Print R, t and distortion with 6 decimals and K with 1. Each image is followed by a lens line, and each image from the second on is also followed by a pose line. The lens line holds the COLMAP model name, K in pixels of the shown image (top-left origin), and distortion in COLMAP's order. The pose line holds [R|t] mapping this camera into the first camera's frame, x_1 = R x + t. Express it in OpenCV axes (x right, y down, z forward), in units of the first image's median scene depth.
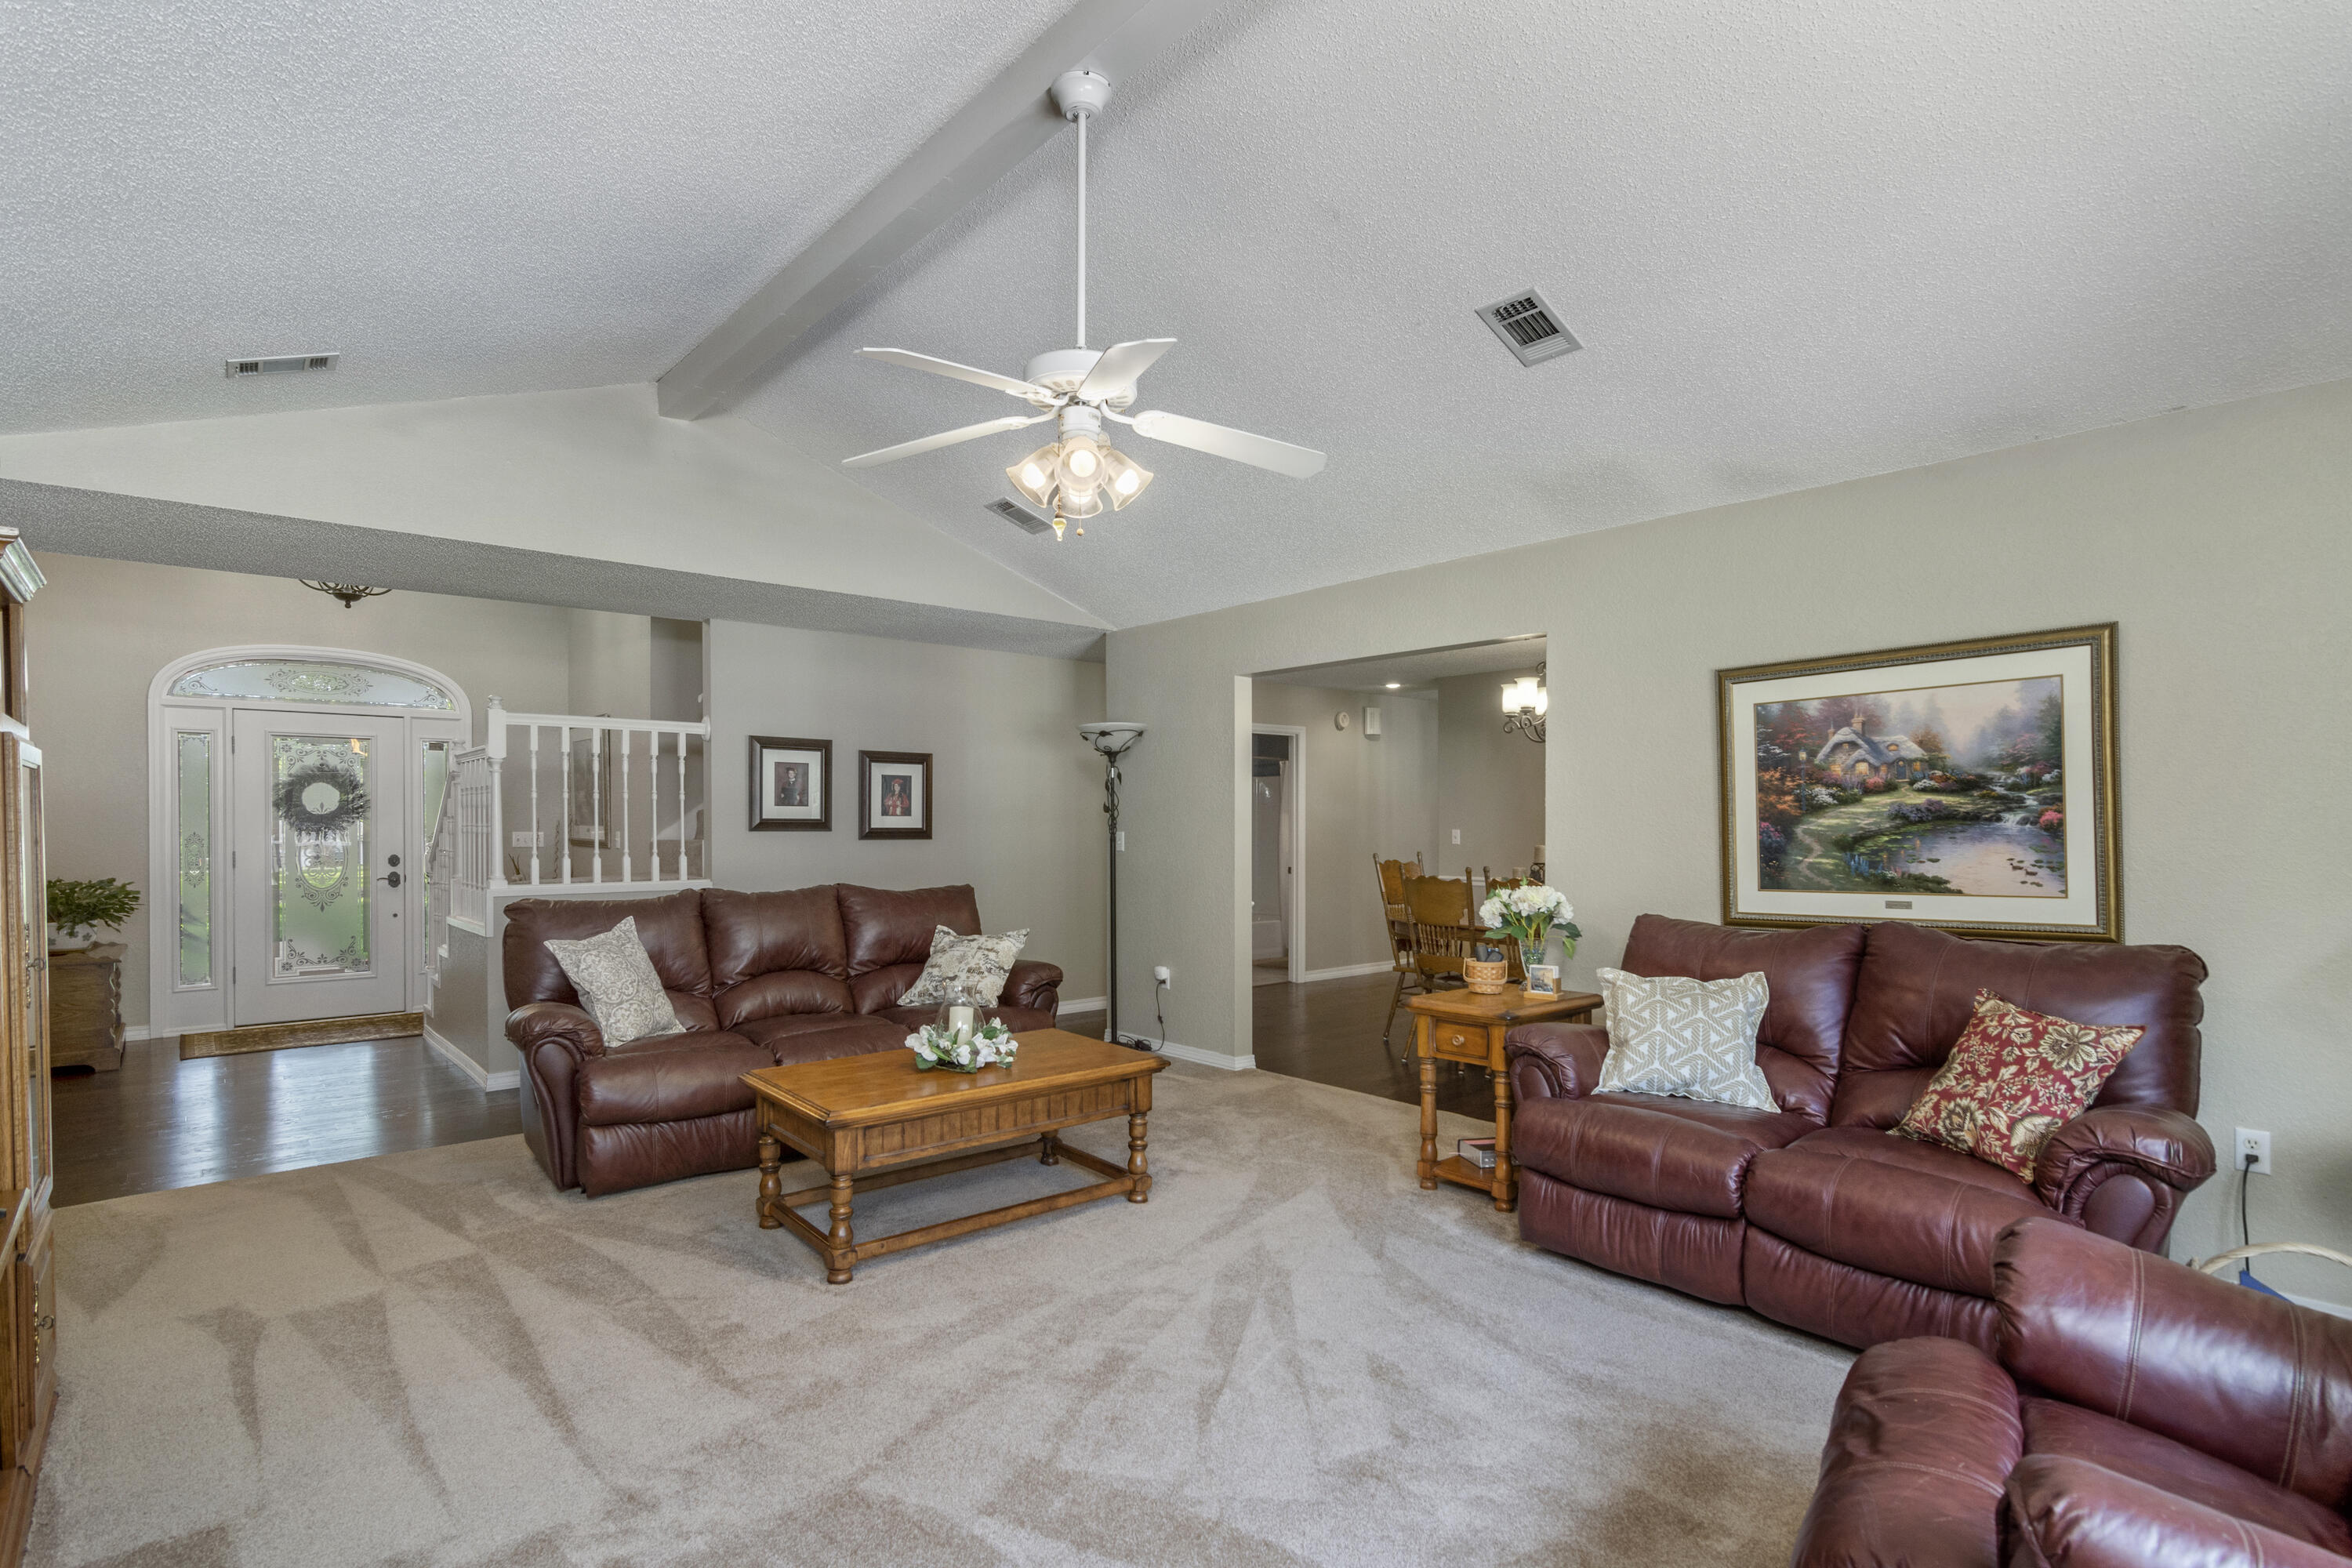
lens RADIAL K [[1159.4, 0, 1161.4], [0, 1159.4, 816.7], [0, 0, 1]] dist [-0.001518, 0.000096]
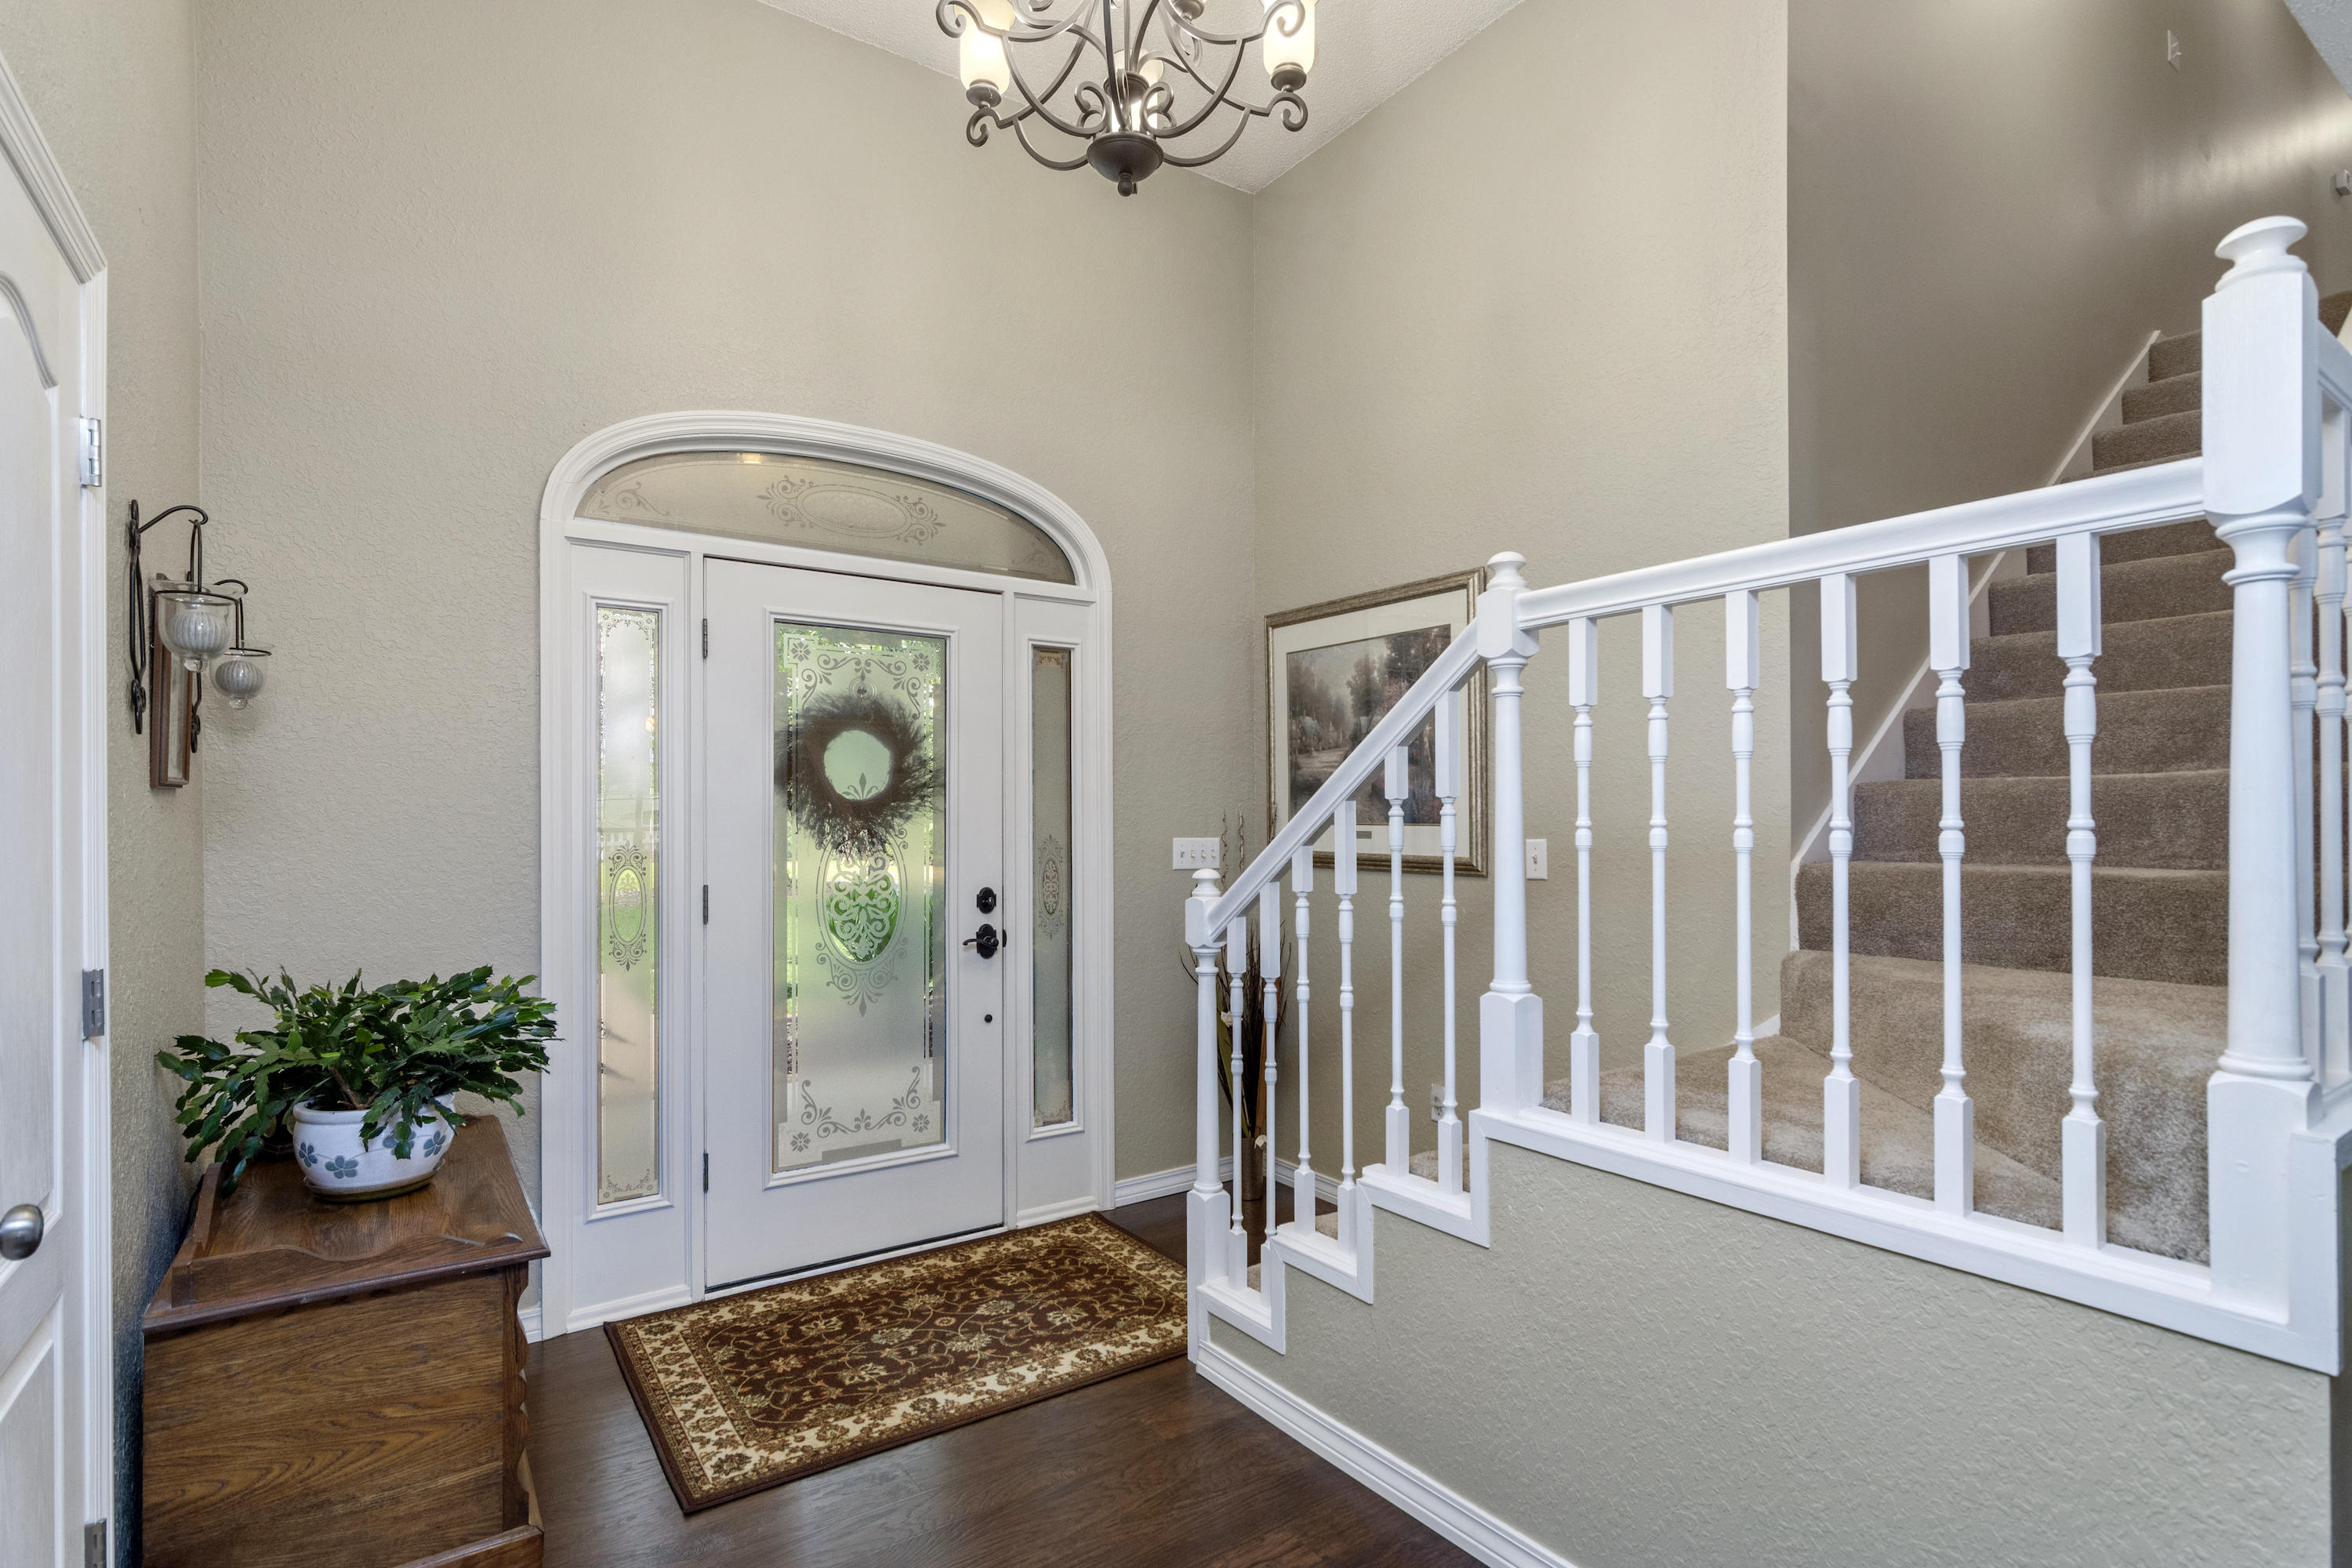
lens RADIAL K [[1159.4, 0, 1161.4], [0, 1159.4, 816.7], [0, 0, 1]] dist [-0.001518, 0.000096]
pose [[0.994220, -0.000237, -0.107360, -0.561291], [0.000465, 0.999998, 0.002099, 0.003240], [0.107359, -0.002137, 0.994218, 0.564002]]
